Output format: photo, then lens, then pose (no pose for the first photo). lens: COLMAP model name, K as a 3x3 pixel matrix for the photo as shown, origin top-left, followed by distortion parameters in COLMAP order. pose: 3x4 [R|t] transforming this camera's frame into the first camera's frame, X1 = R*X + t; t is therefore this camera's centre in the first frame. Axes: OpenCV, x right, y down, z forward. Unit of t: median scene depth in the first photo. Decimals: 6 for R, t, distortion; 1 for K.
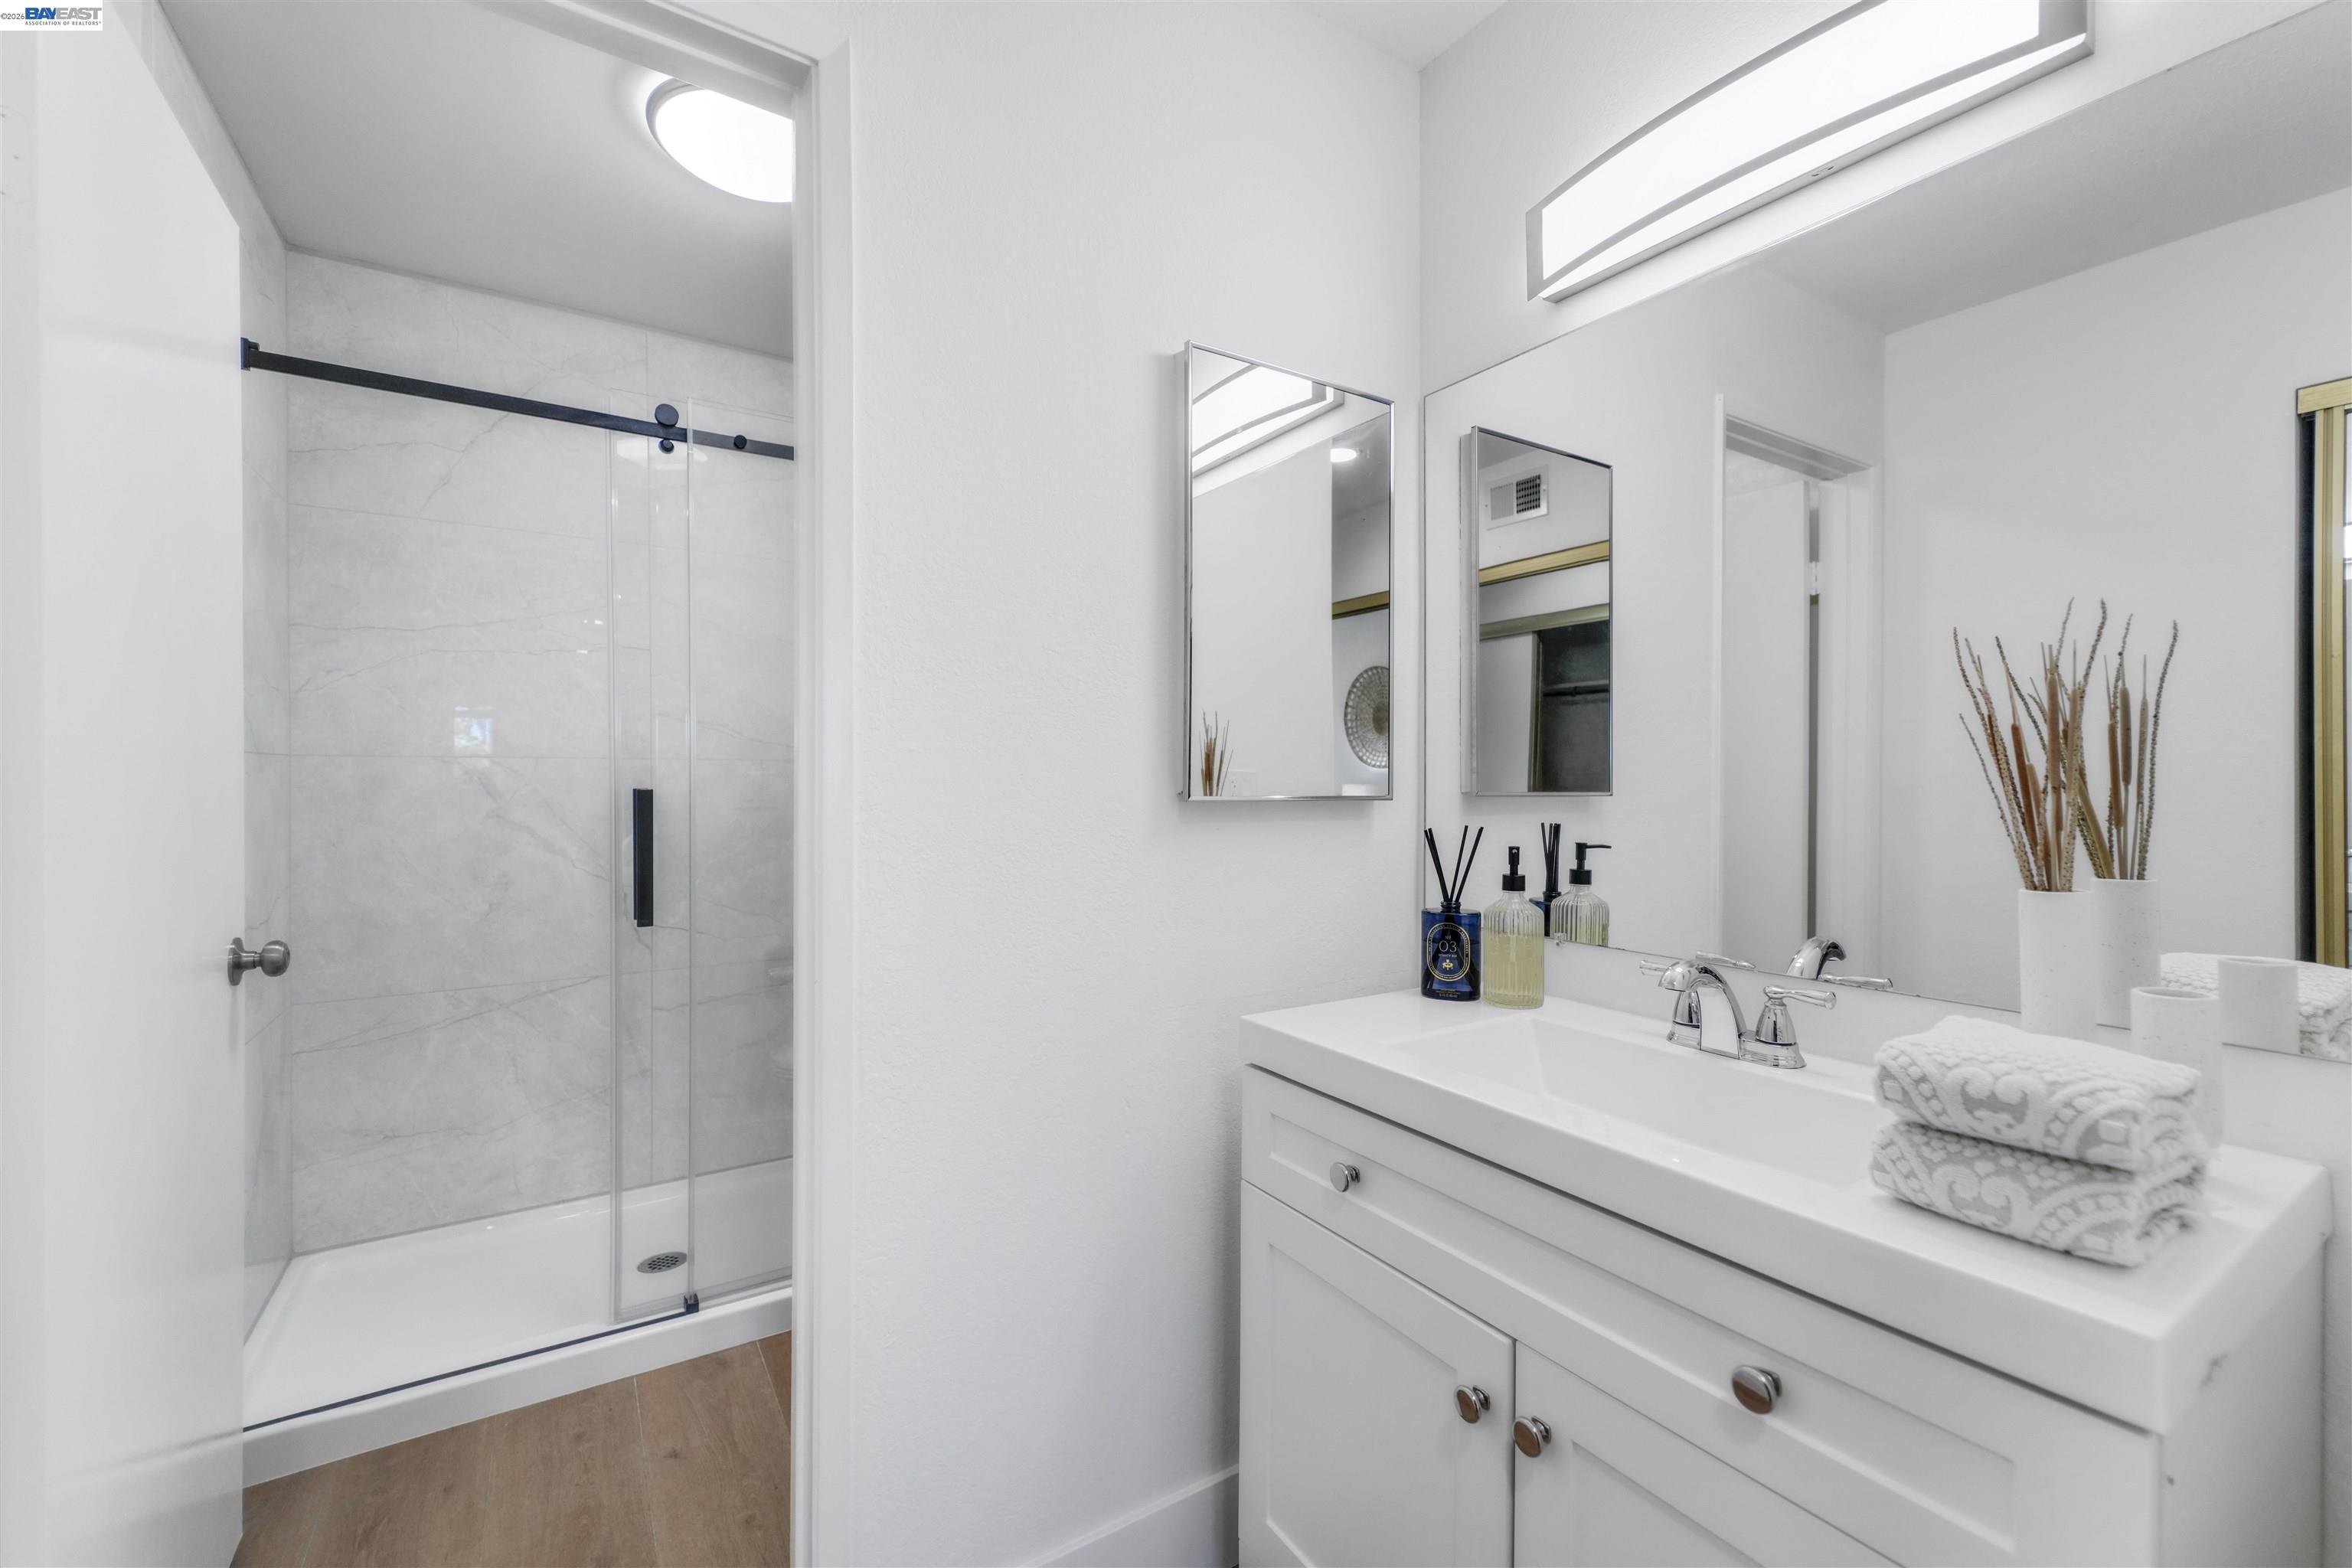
lens RADIAL K [[948.8, 0, 1185.1], [0, 948.8, 785.7], [0, 0, 1]] dist [0.014059, -0.002566]
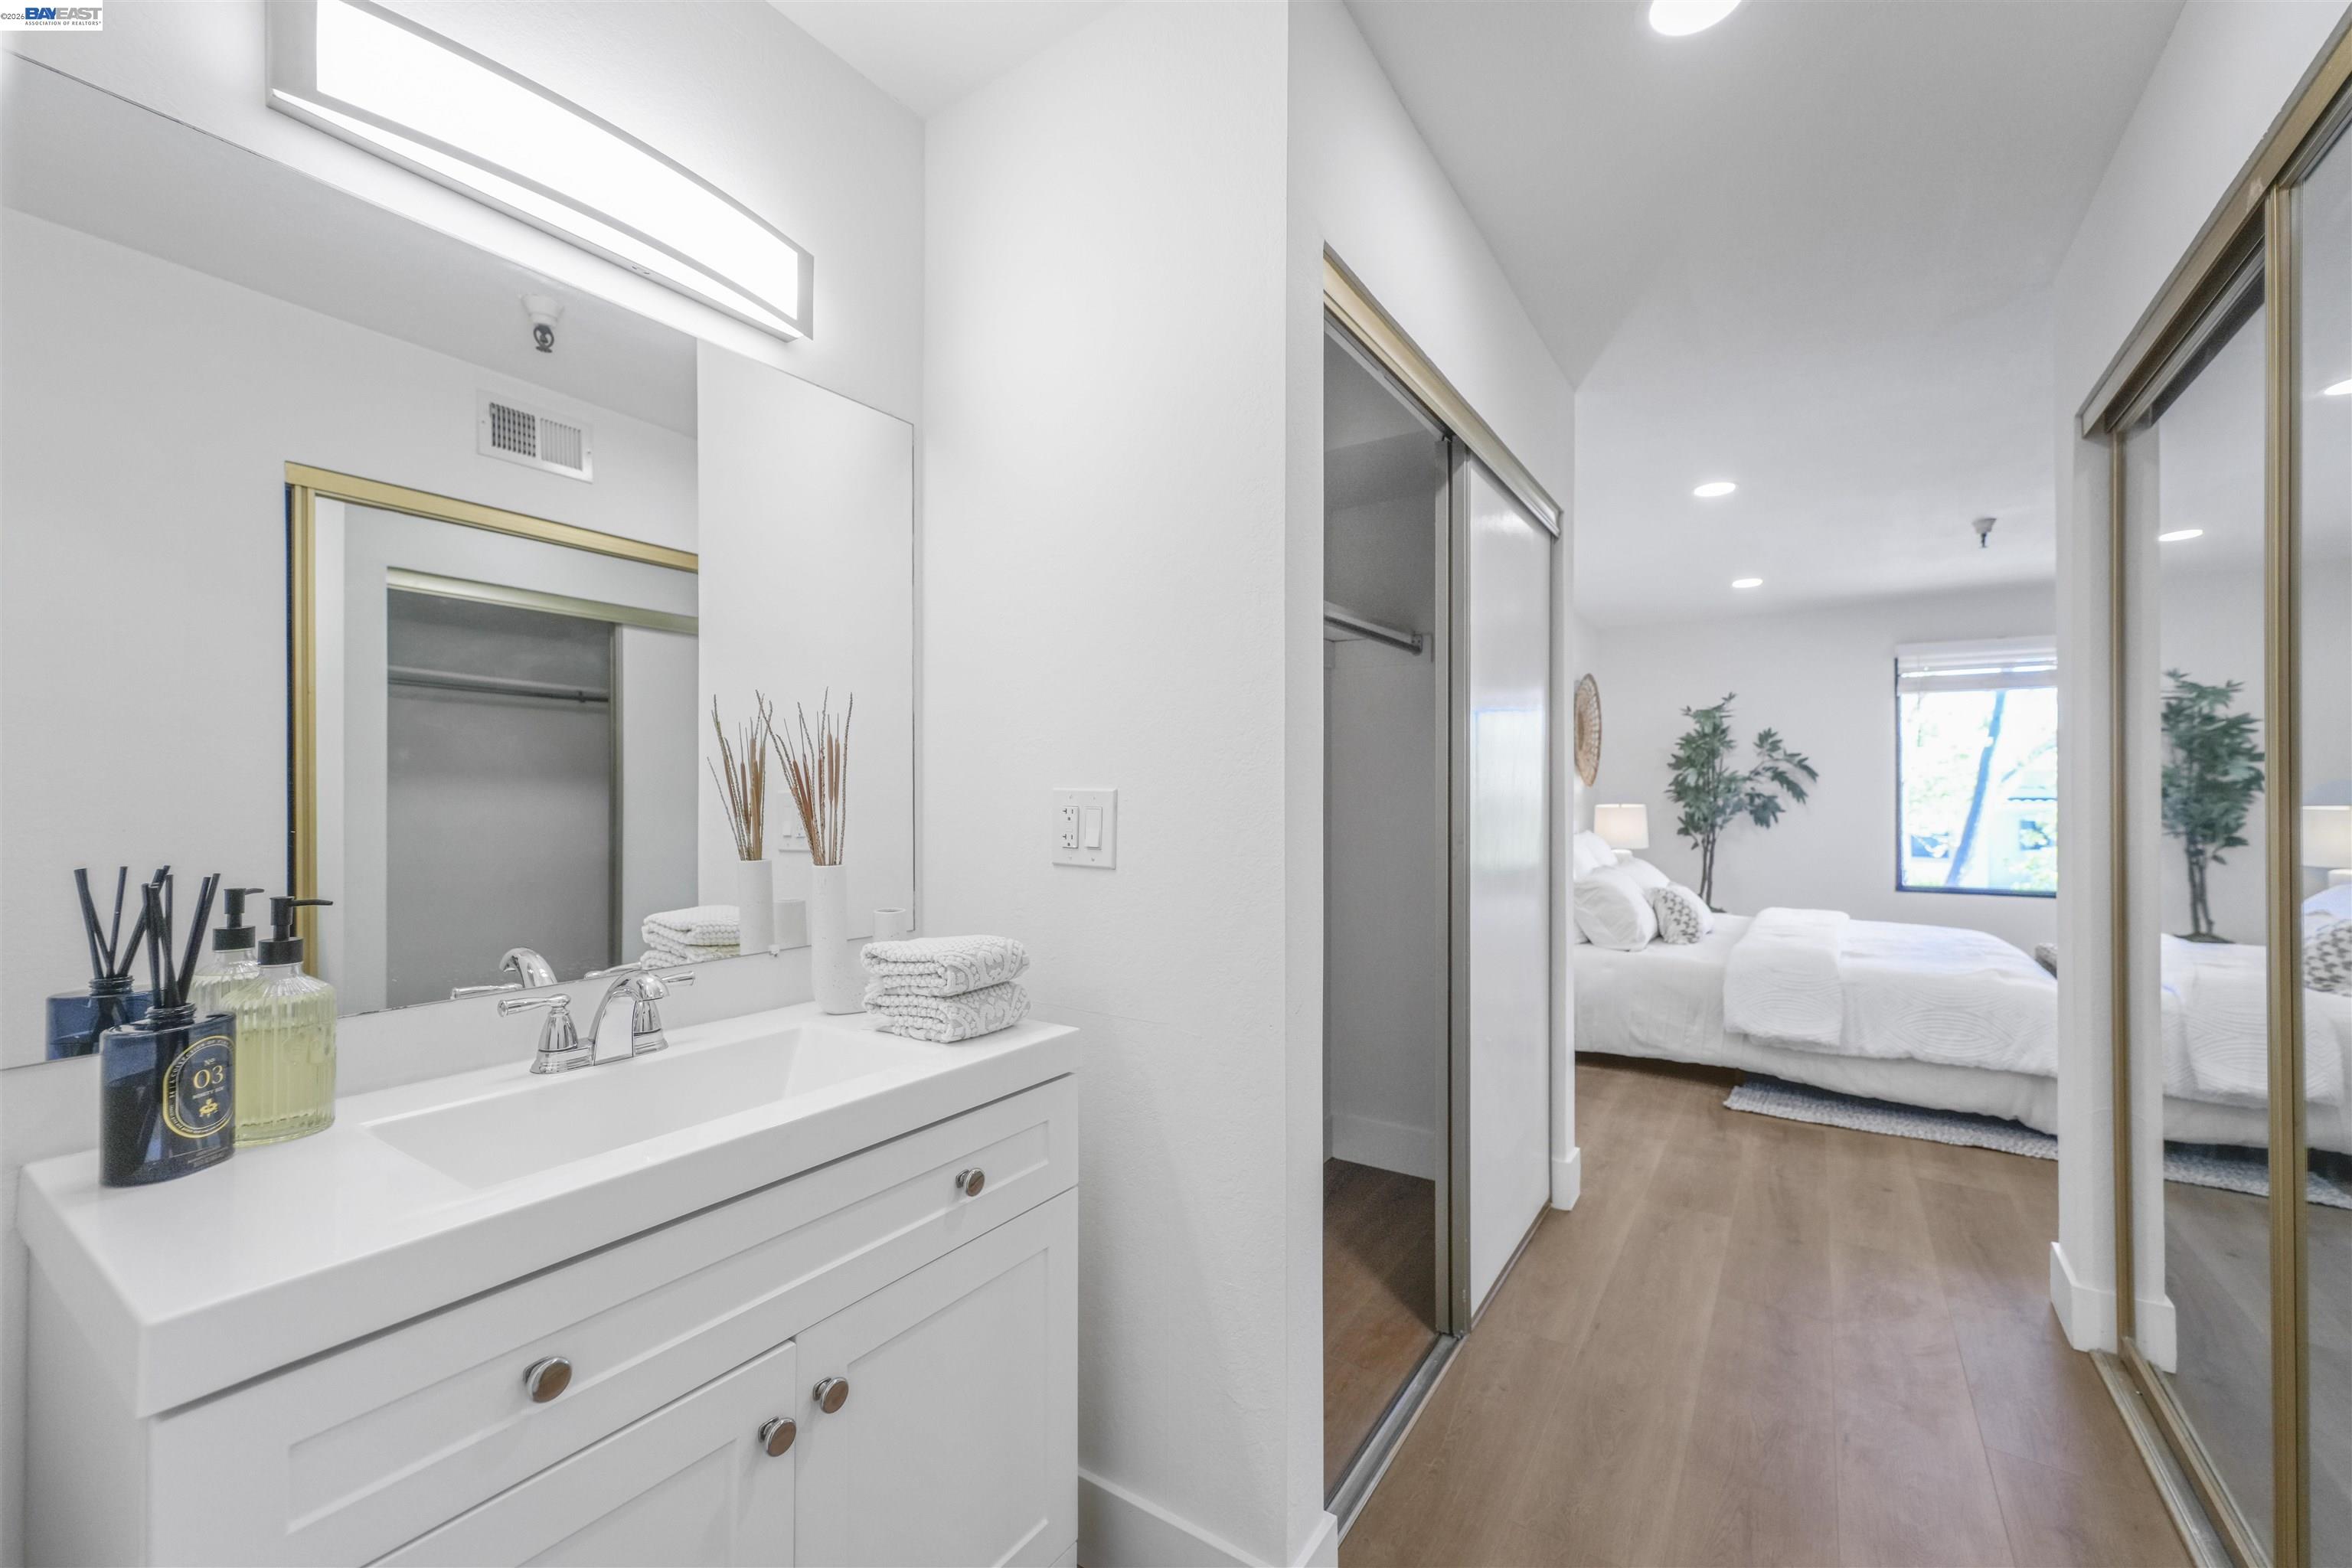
lens RADIAL K [[948.8, 0, 1185.1], [0, 948.8, 785.7], [0, 0, 1]] dist [0.014059, -0.002566]
pose [[-0.387012, 0.006000, 0.922055, -0.655195], [0.003794, 0.999981, -0.004915, -0.011376], [-0.922067, 0.001597, -0.387028, 0.847362]]
